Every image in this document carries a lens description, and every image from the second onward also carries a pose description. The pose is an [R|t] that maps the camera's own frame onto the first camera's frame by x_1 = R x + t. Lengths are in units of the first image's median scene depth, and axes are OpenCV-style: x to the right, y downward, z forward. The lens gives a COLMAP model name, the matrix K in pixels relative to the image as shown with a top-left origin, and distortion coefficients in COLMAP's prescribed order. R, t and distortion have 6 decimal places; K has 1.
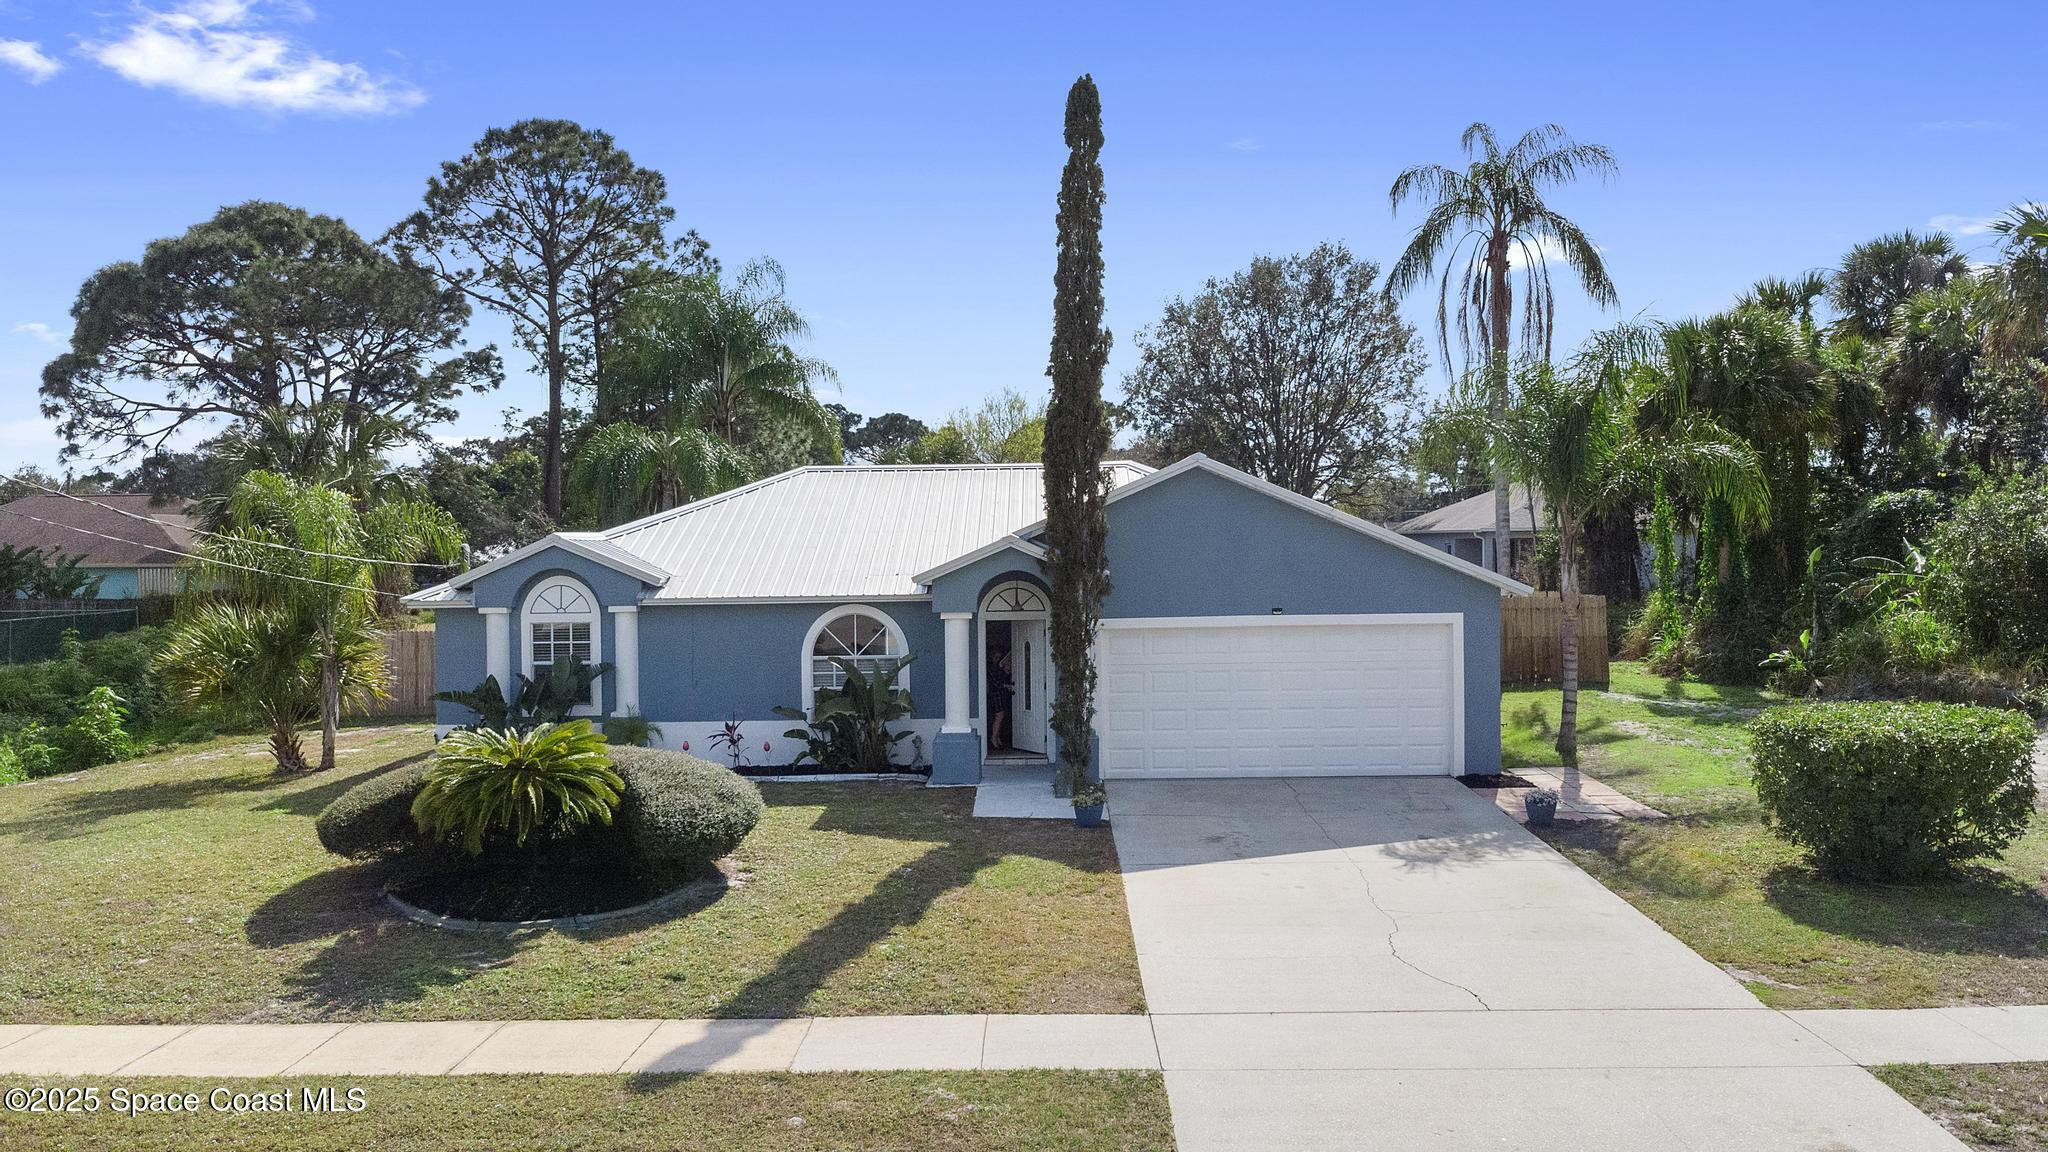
lens RADIAL K [[1471.7, 0, 1019.1], [0, 1471.7, 531.2], [0, 0, 1]] dist [0.043342, -0.059483]
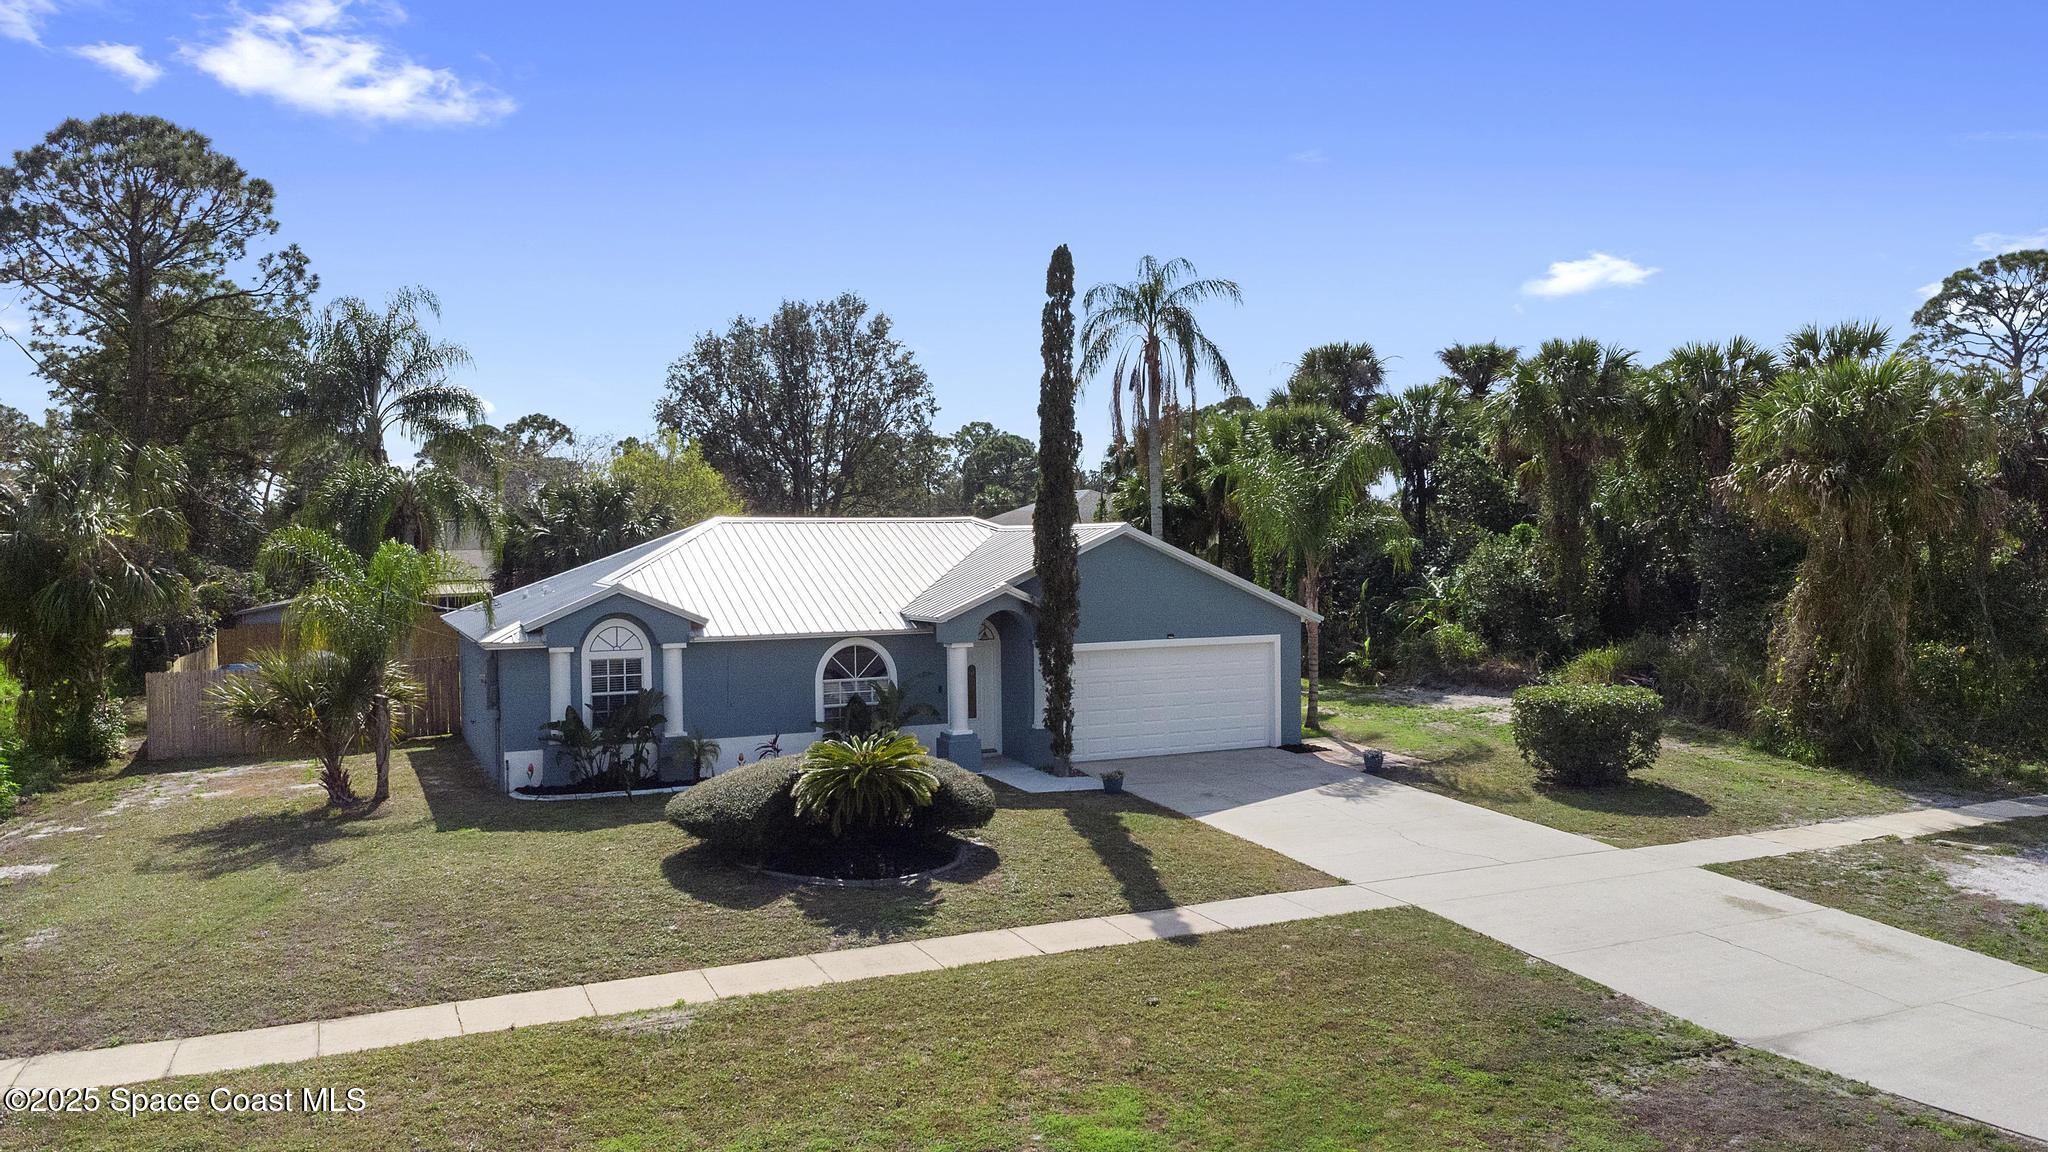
lens RADIAL K [[1471.7, 0, 1019.1], [0, 1471.7, 531.2], [0, 0, 1]] dist [0.043342, -0.059483]
pose [[0.901199, 0.009029, 0.433311, -0.539929], [-0.006466, 0.999952, -0.007387, -0.032796], [-0.433357, 0.003856, 0.901214, -0.192174]]
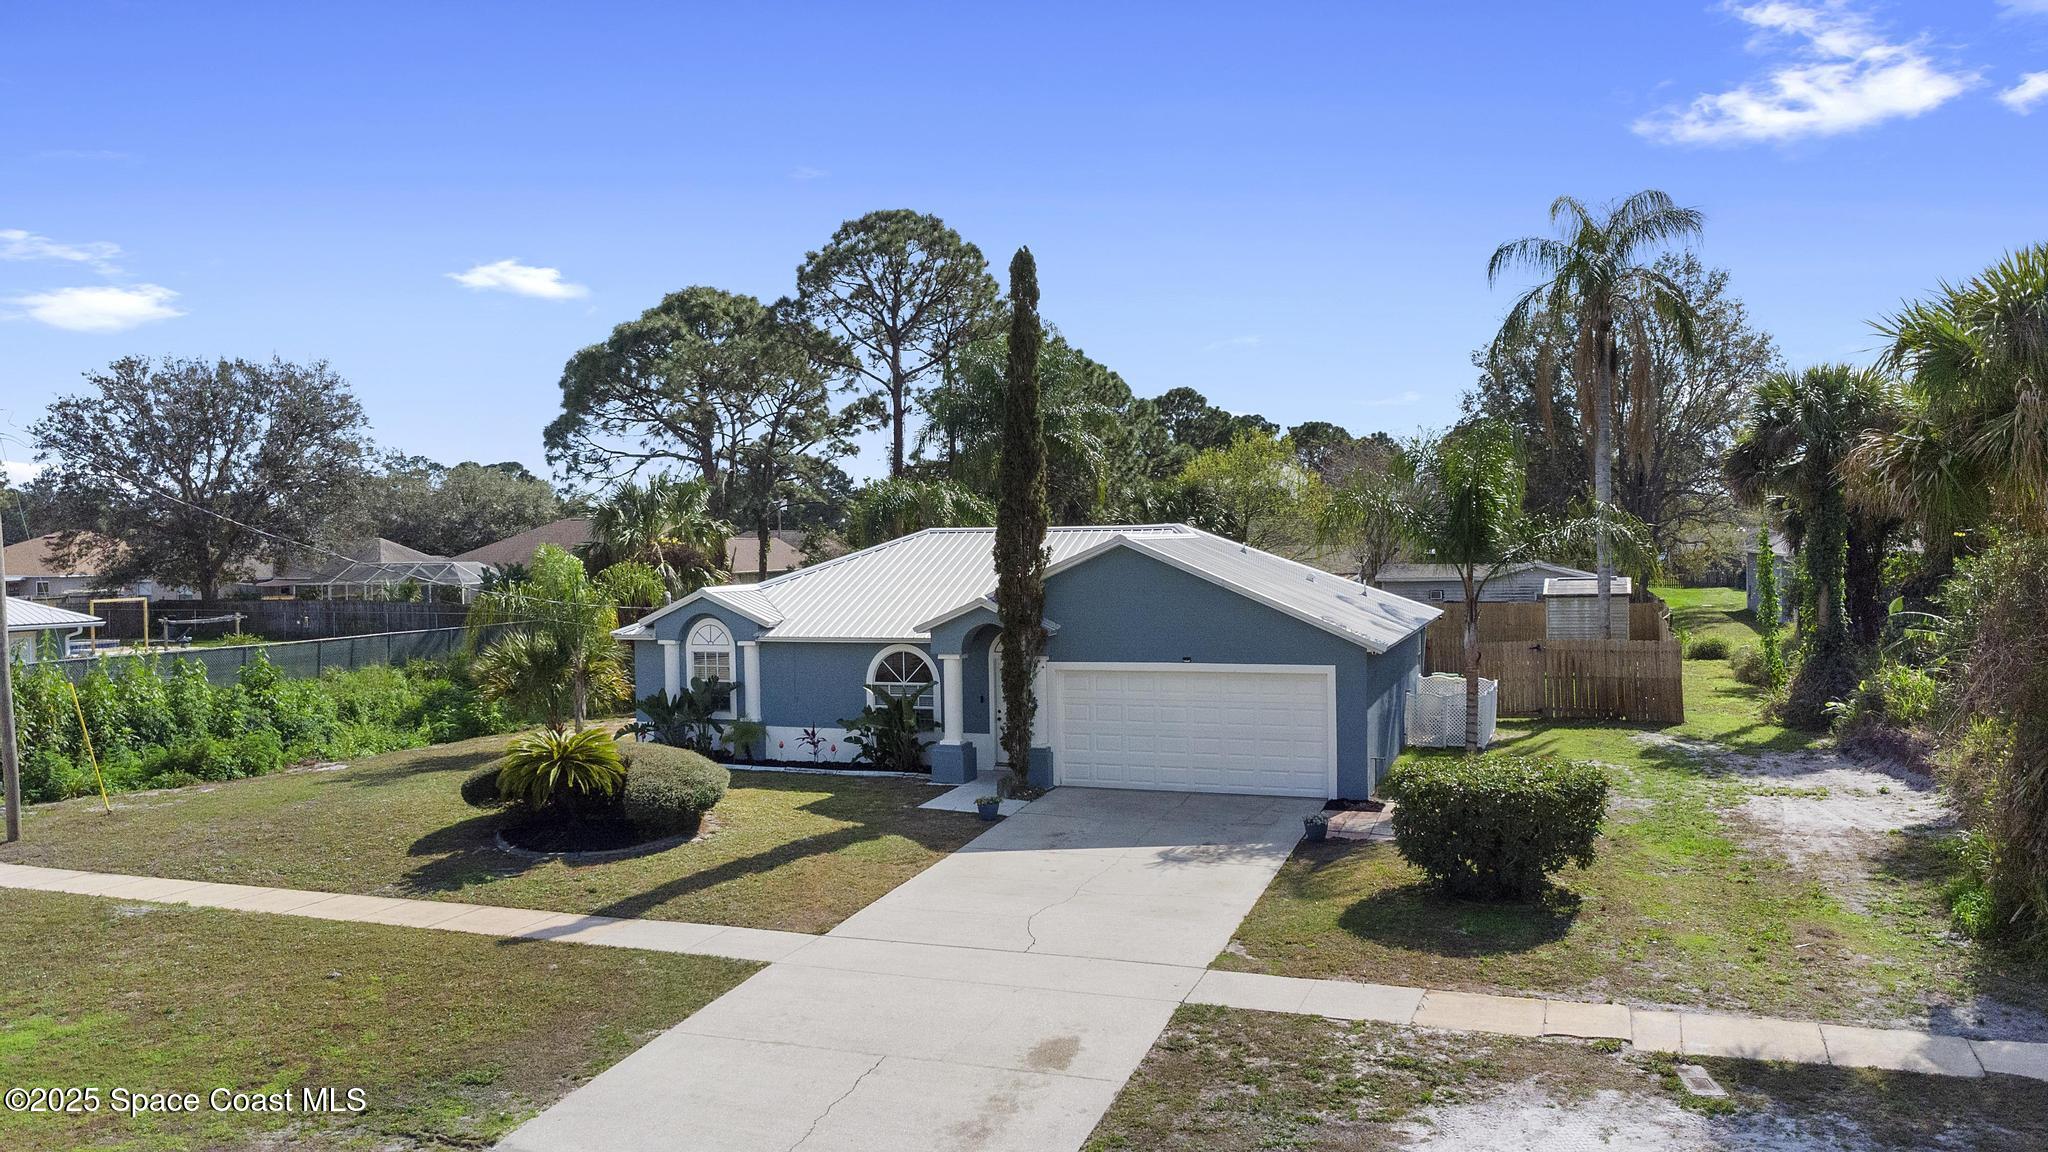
lens RADIAL K [[1476.0, 0, 1028.7], [0, 1476.0, 545.6], [0, 0, 1]] dist [0.012471, -0.001901]
pose [[0.943046, 0.001530, -0.332658, 0.443386], [0.003316, 0.999897, 0.014000, -0.057694], [0.332645, -0.014305, 0.942944, -0.214224]]
